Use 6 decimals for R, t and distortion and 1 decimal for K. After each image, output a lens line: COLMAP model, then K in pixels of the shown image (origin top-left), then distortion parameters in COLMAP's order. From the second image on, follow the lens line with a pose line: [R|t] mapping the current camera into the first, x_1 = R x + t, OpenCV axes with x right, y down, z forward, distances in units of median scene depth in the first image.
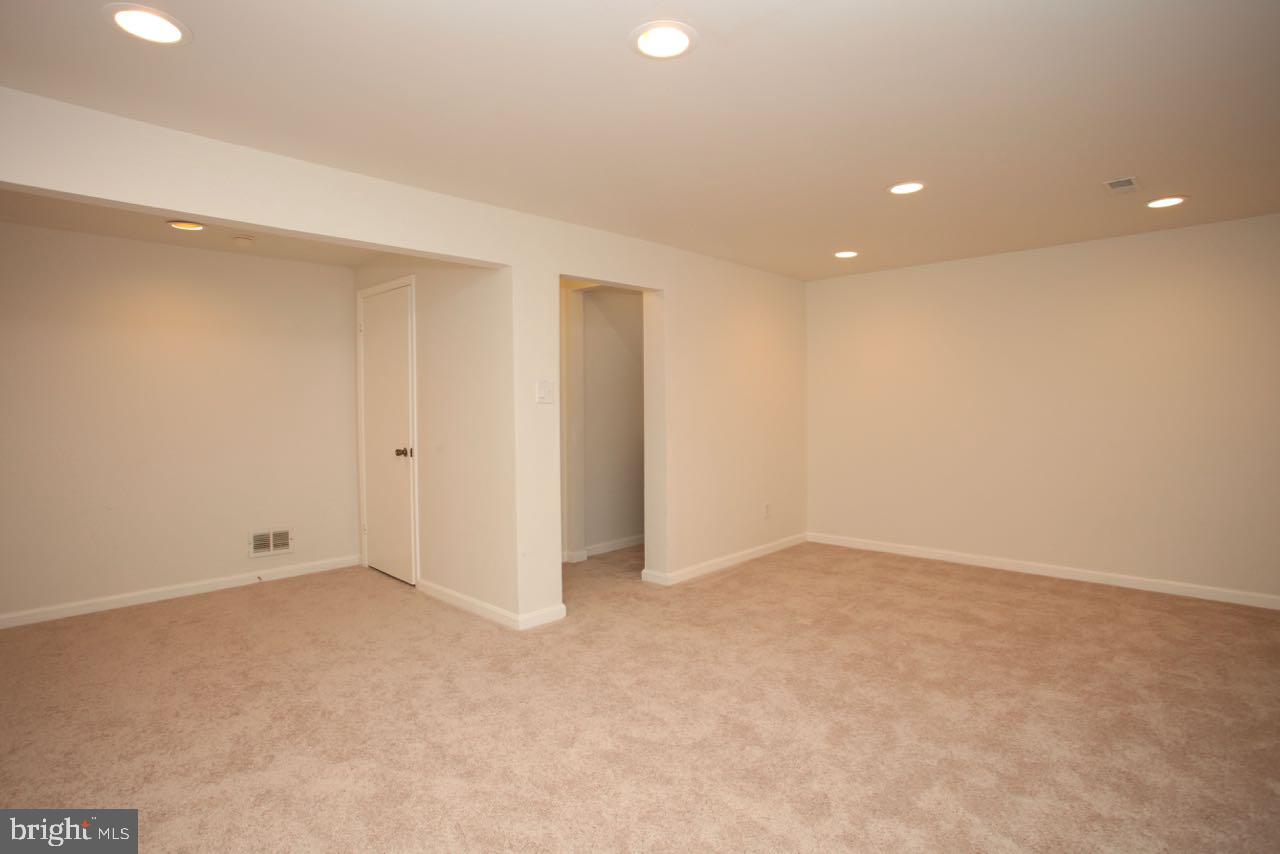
lens RADIAL K [[641.4, 0, 640.0], [0, 641.4, 427.0], [0, 0, 1]] dist [-0.067806, 0.034967]
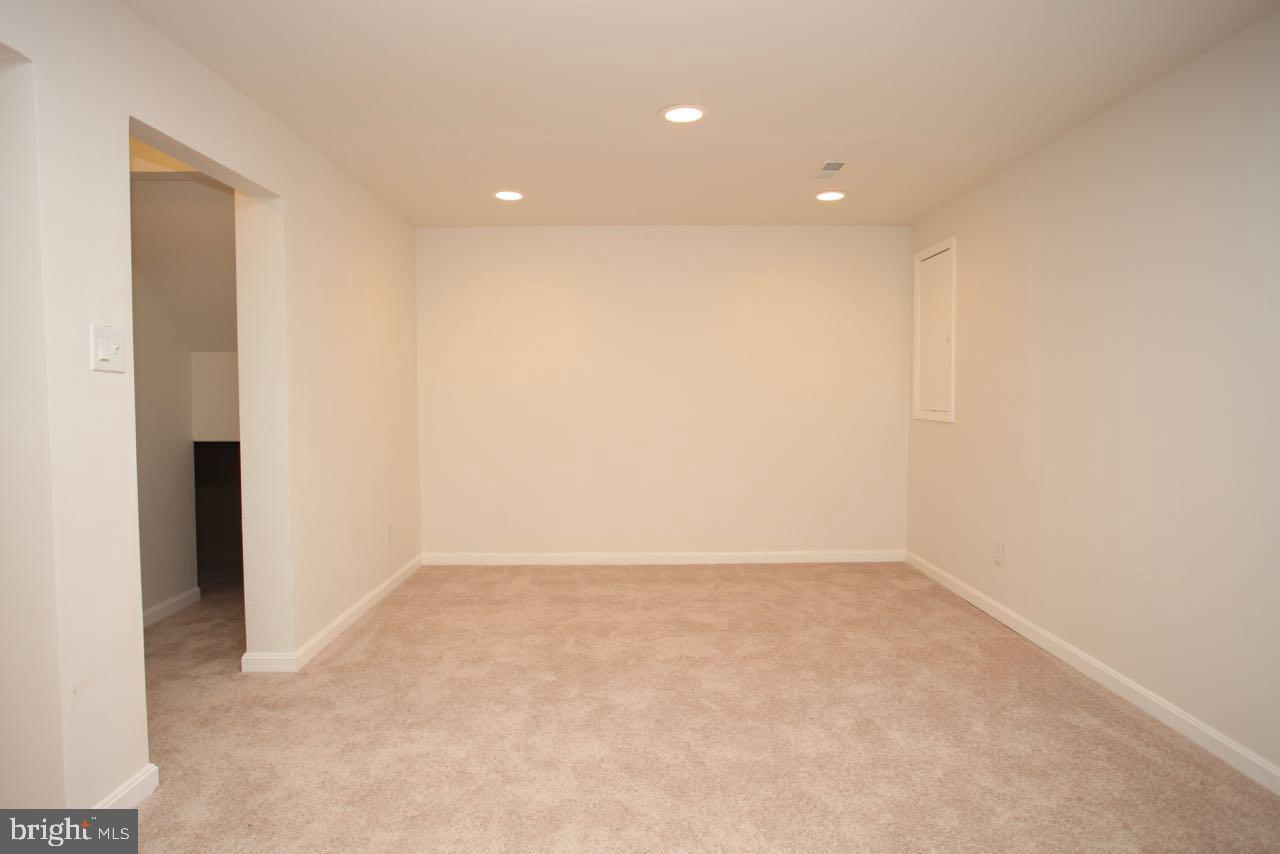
lens RADIAL K [[712.4, 0, 637.7], [0, 712.4, 423.5], [0, 0, 1]] dist [-0.072699, 0.049013]
pose [[0.727677, -0.023316, 0.685523, -0.218744], [0.022302, 0.999698, 0.010328, 0.007420], [-0.685557, 0.007773, 0.727977, 0.334938]]
